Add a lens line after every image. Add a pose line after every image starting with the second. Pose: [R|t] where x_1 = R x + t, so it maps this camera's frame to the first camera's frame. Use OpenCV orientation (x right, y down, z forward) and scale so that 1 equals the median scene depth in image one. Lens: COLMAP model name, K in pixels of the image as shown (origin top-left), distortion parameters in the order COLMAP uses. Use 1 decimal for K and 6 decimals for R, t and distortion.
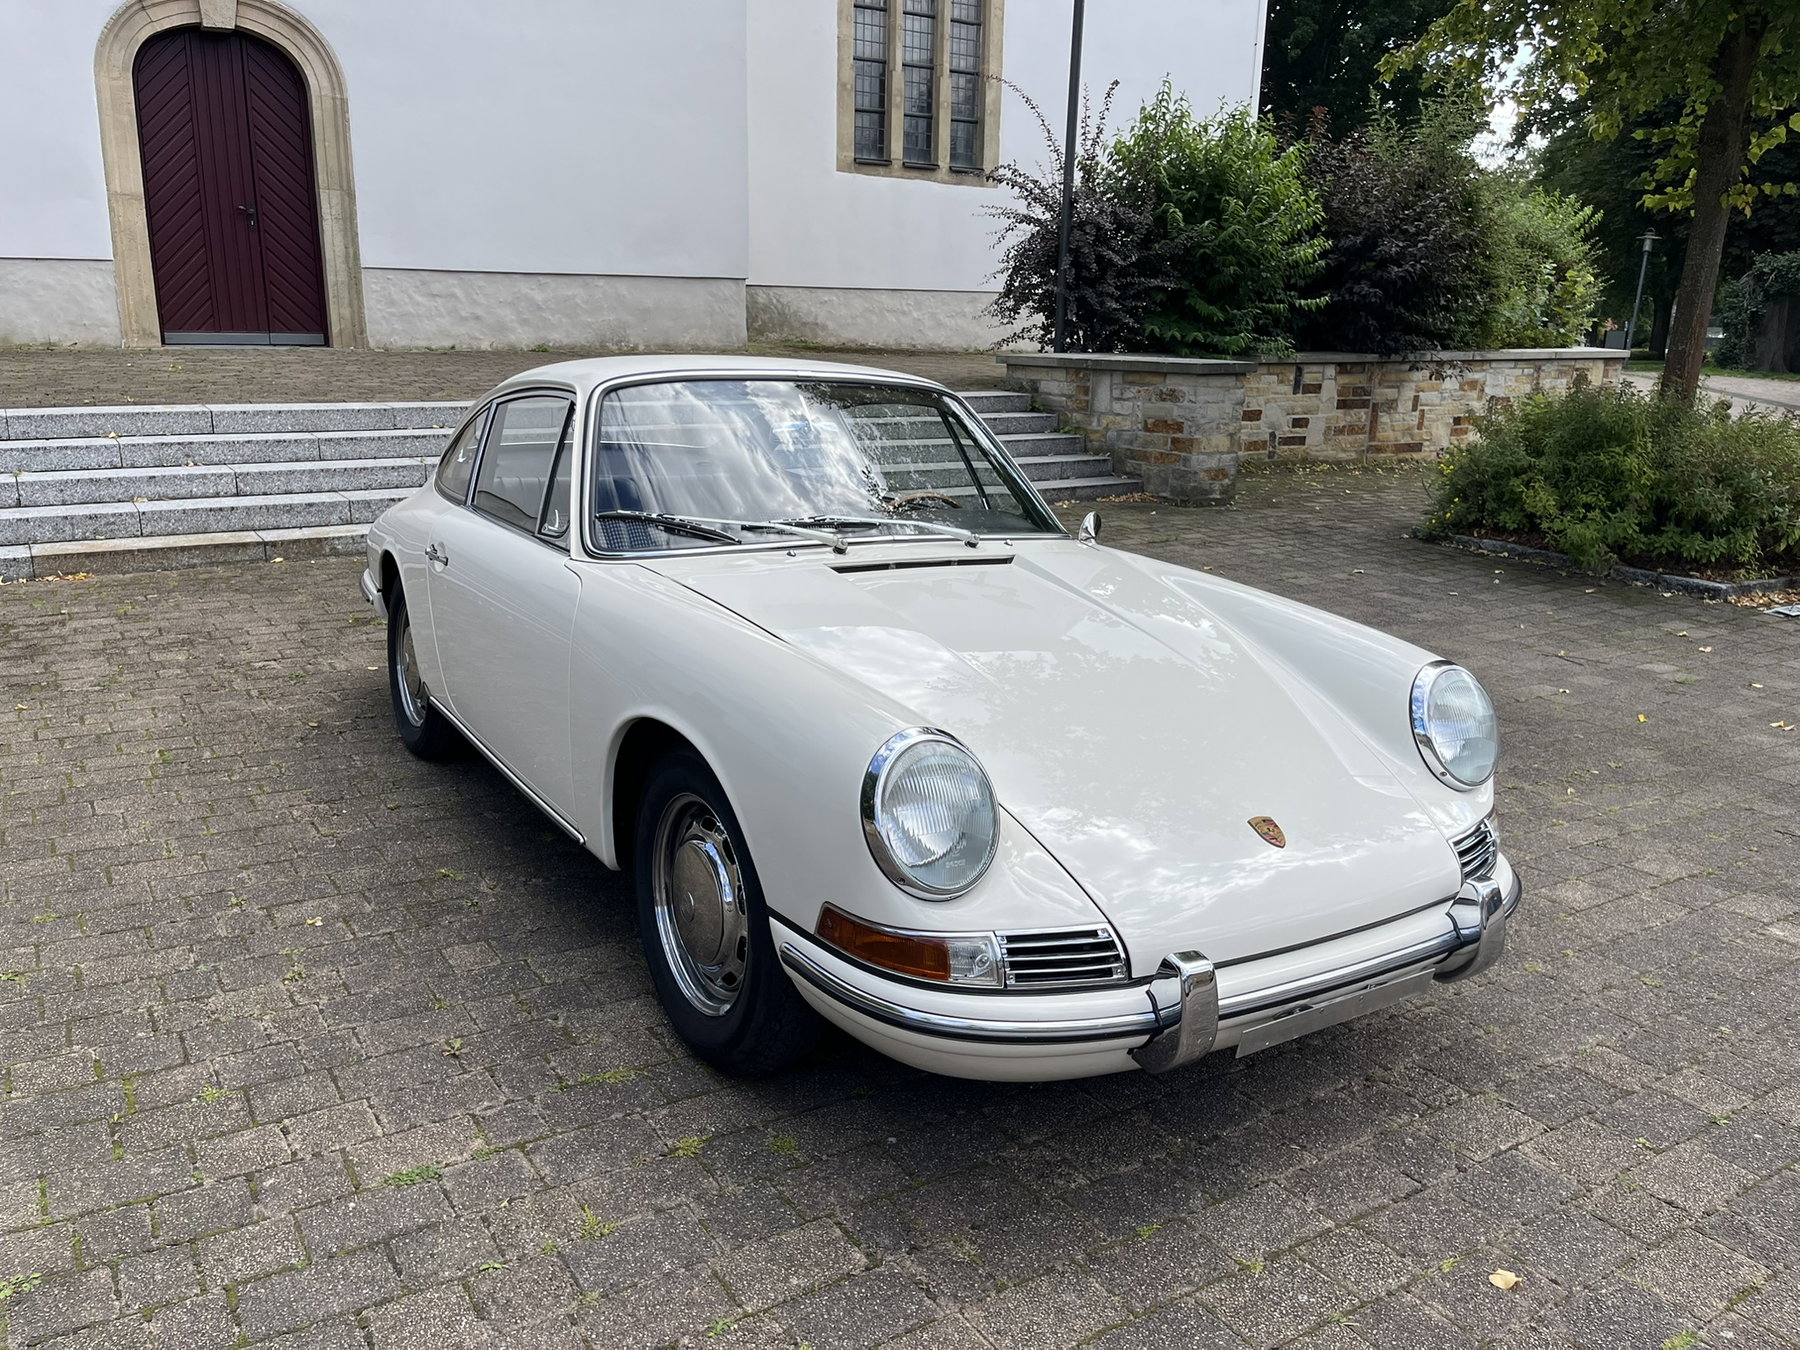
lens RADIAL K [[1366.4, 0, 888.6], [0, 1366.4, 677.9], [0, 0, 1]] dist [0.077044, -0.103138]
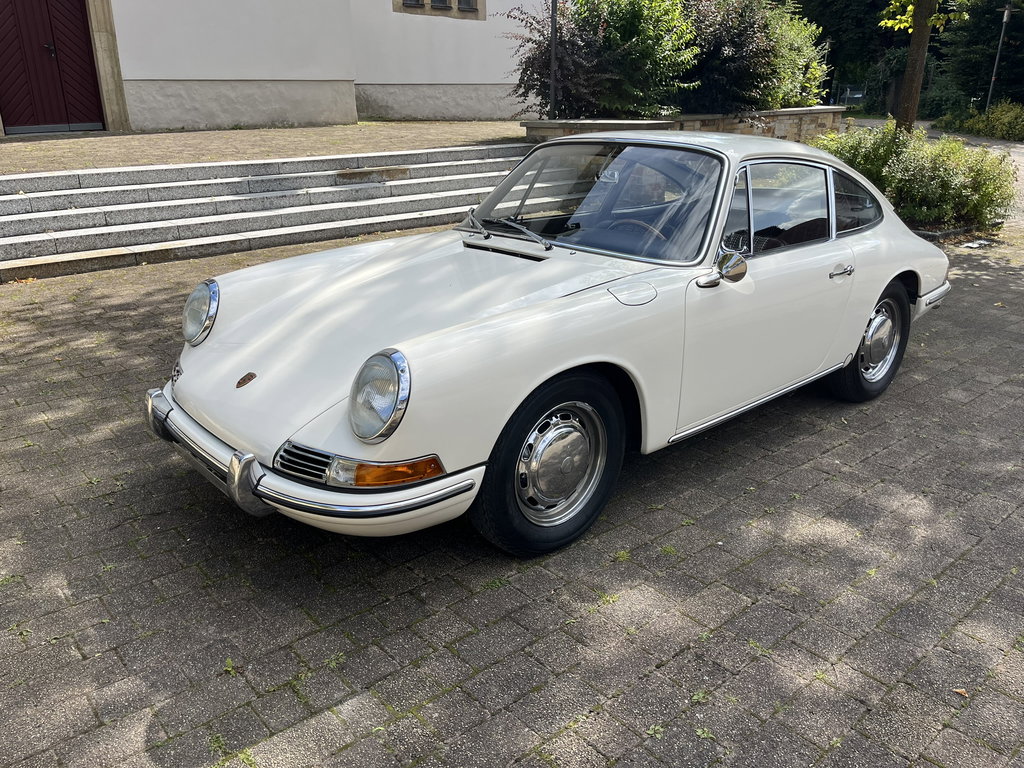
lens RADIAL K [[777.3, 0, 505.3], [0, 777.3, 386.0], [0, 0, 1]] dist [0.077044, -0.103138]
pose [[0.989893, -0.075618, 0.119976, -0.080896], [0.063889, 0.993058, 0.098766, -0.002541], [-0.126612, -0.090103, 0.987852, -0.006424]]
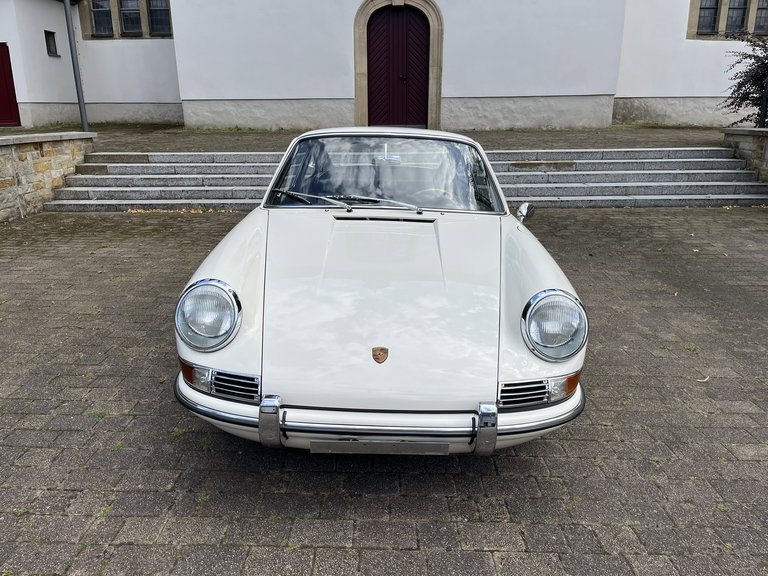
lens RADIAL K [[583.0, 0, 380.0], [0, 583.0, 290.2], [0, 0, 1]] dist [0.077044, -0.103138]
pose [[0.841100, 0.134761, -0.523822, 0.137990], [-0.119479, 0.990832, 0.063059, -0.007337], [0.527518, 0.009547, 0.849490, 0.050464]]
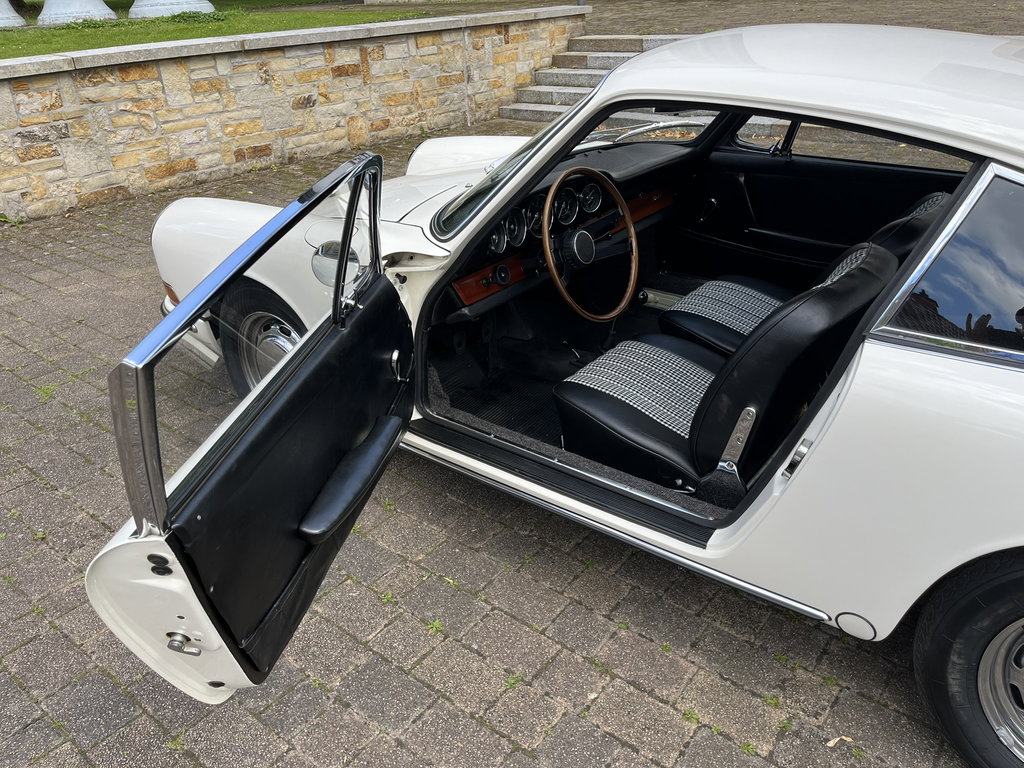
lens RADIAL K [[777.3, 0, 512.0], [0, 777.3, 383.6], [0, 0, 1]] dist [0.077044, -0.103138]
pose [[0.336698, 0.403321, -0.850862, 0.155757], [-0.193046, 0.913995, 0.356856, -0.043996], [0.921611, 0.044102, 0.385600, 0.169834]]
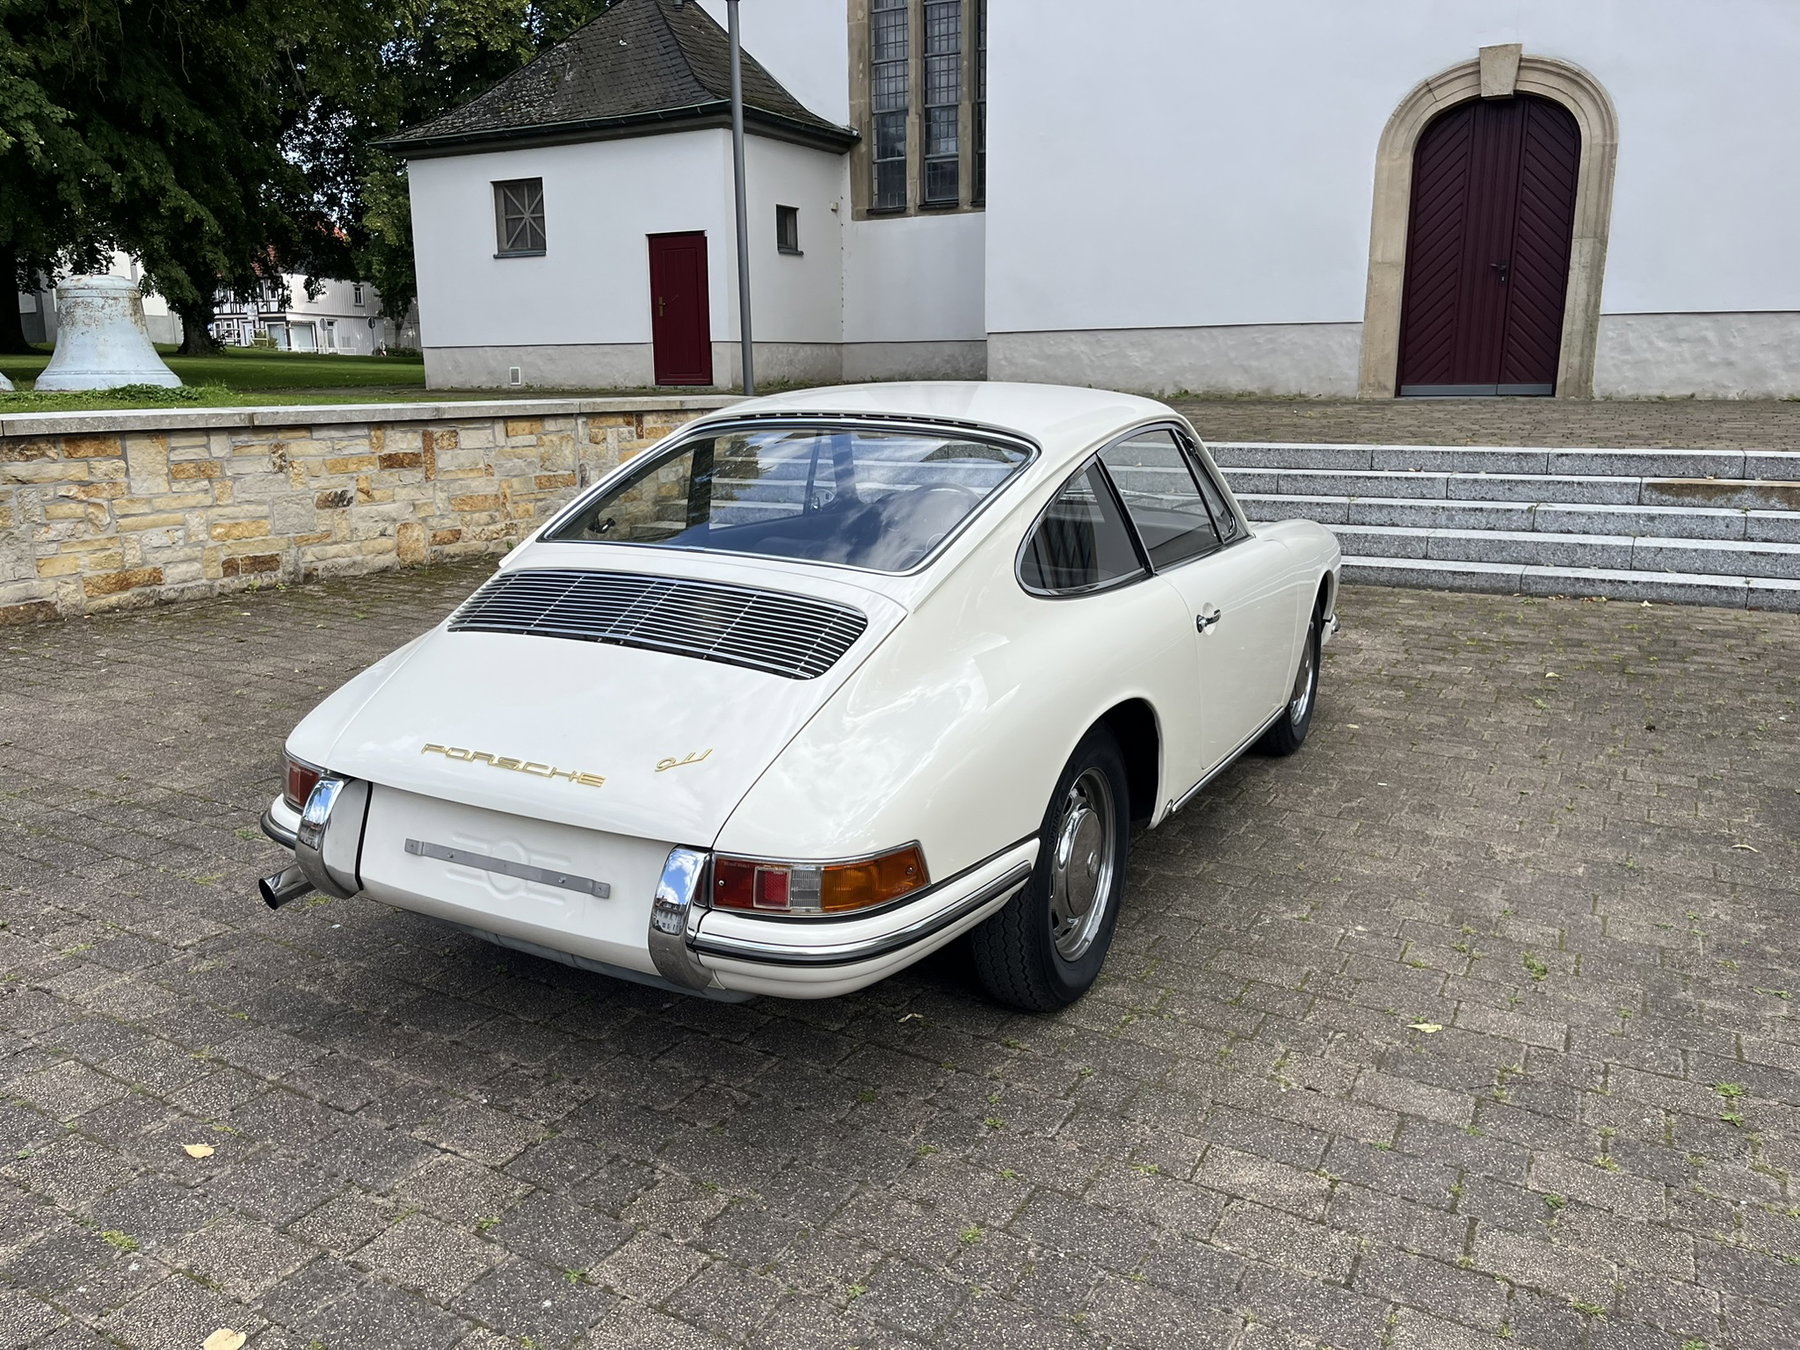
lens RADIAL K [[1366.4, 0, 885.7], [0, 1366.4, 660.0], [0, 0, 1]] dist [0.077044, -0.103138]
pose [[0.475793, 0.164186, -0.864097, 0.276468], [-0.212063, 0.974855, 0.068464, -0.026128], [0.853610, 0.150668, 0.498647, 0.145366]]
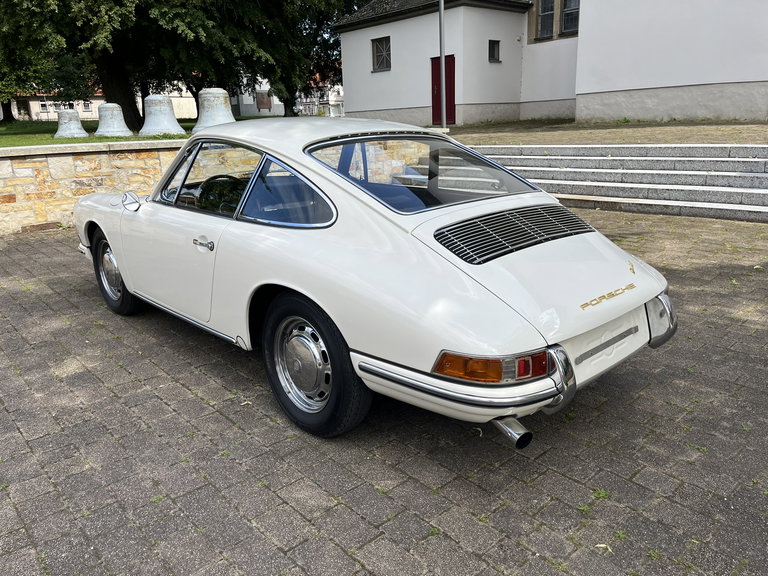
lens RADIAL K [[583.0, 0, 384.3], [0, 583.0, 288.7], [0, 0, 1]] dist [0.077044, -0.103138]
pose [[0.171366, 0.246856, -0.953780, 0.300158], [-0.213629, 0.954378, 0.208628, -0.052496], [0.961767, 0.168003, 0.216283, 0.270721]]
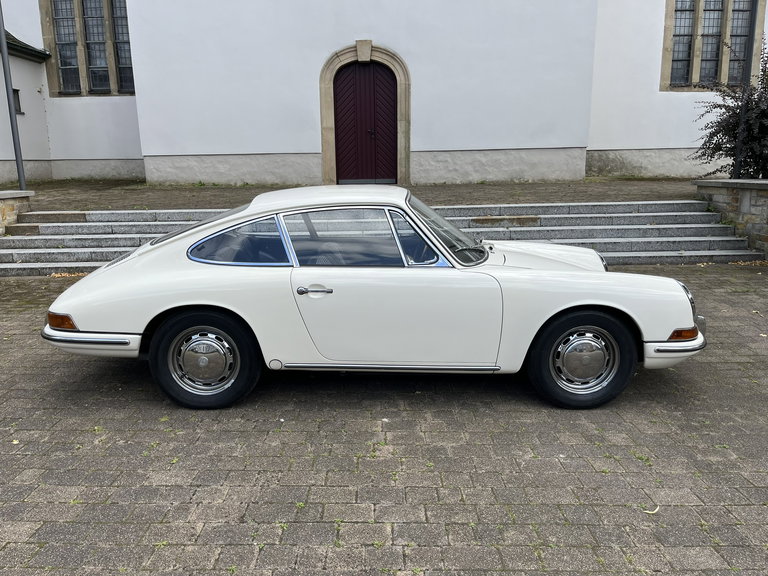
lens RADIAL K [[583.0, 0, 380.6], [0, 583.0, 287.9], [0, 0, 1]] dist [0.077044, -0.103138]
pose [[0.846662, 0.079062, -0.526224, 0.148129], [-0.108405, 0.993790, -0.025107, -0.028755], [0.520971, 0.078303, 0.849975, 0.125658]]
